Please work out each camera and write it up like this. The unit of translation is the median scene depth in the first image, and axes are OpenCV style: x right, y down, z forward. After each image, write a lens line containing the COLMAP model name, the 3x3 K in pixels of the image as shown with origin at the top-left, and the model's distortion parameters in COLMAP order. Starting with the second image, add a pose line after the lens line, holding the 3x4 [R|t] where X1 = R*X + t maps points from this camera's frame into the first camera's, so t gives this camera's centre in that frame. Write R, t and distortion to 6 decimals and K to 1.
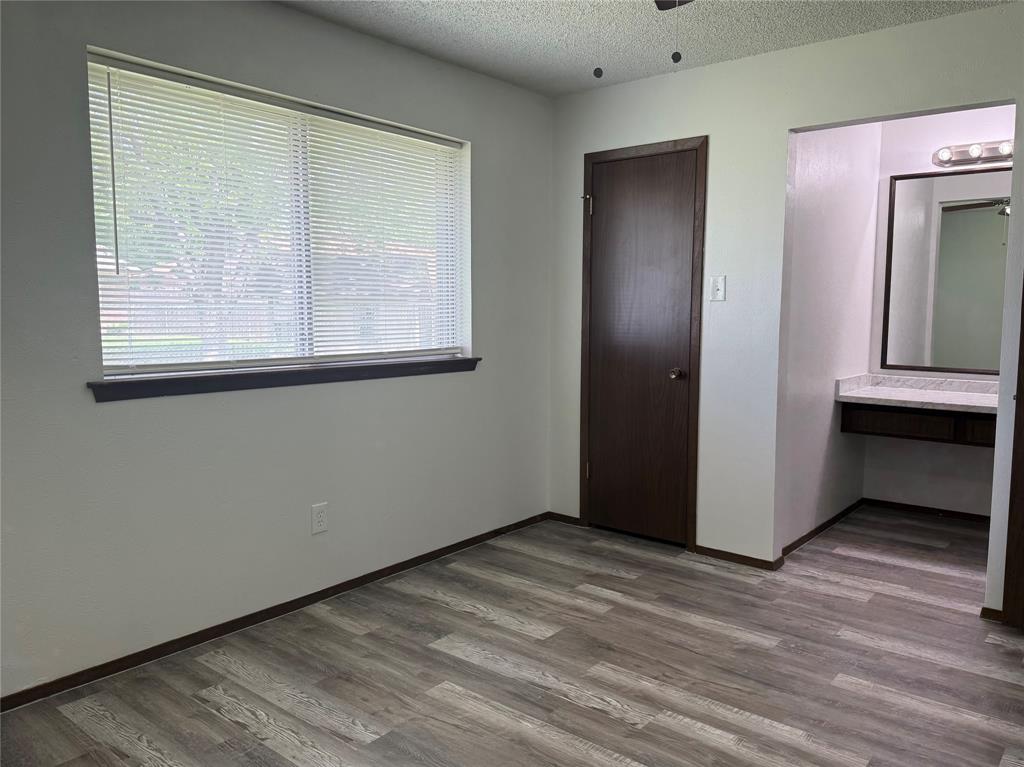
lens RADIAL K [[763.5, 0, 521.0], [0, 763.5, 384.4], [0, 0, 1]] dist [0.111306, -0.140938]
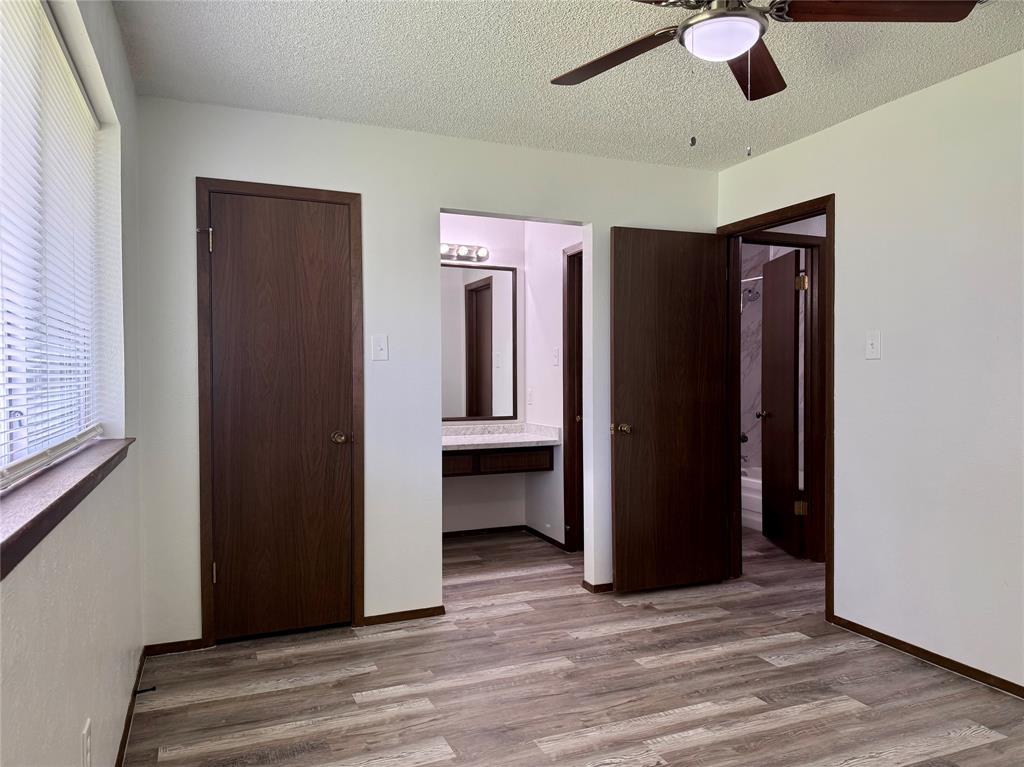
lens RADIAL K [[725.8, 0, 504.1], [0, 725.8, 385.5], [0, 0, 1]] dist [0.104442, -0.141138]
pose [[0.470396, -0.019782, 0.882234, -0.599607], [0.092653, 0.995330, -0.027083, -0.043501], [-0.877578, 0.094481, 0.470032, 0.491447]]
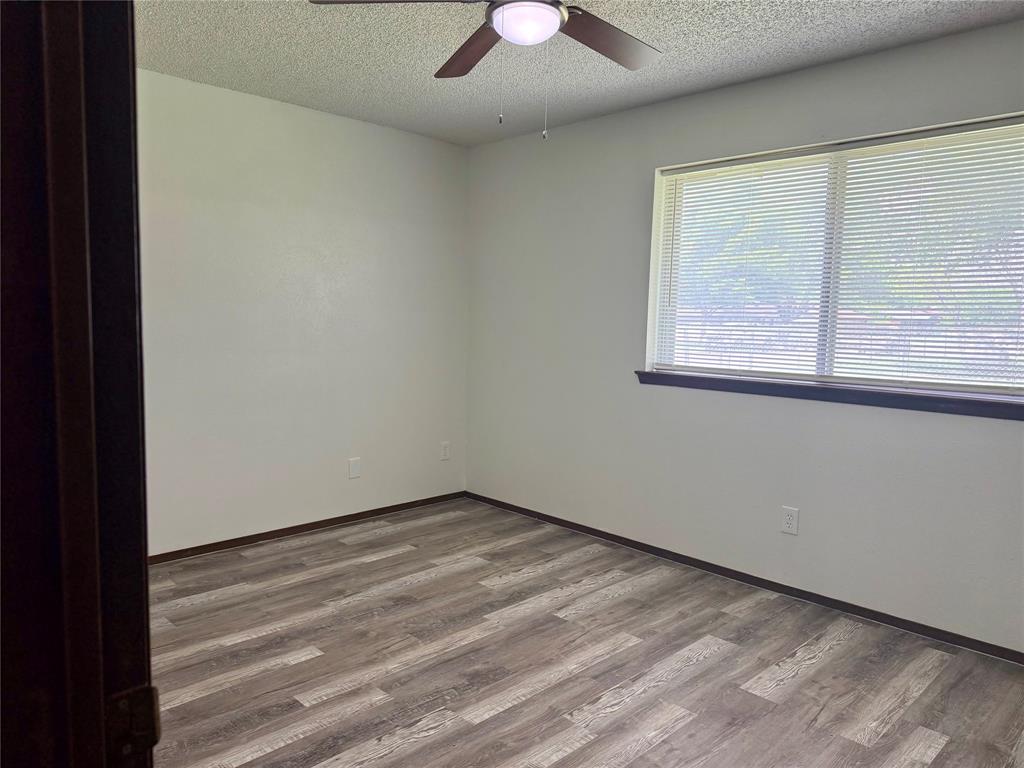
lens RADIAL K [[713.1, 0, 516.7], [0, 713.1, 394.6], [0, 0, 1]] dist [0.067460, -0.069945]
pose [[-0.096529, 0.101196, -0.990173, 0.806429], [-0.123927, 0.985855, 0.112836, -0.074425], [0.987585, 0.133601, -0.082623, 0.698236]]
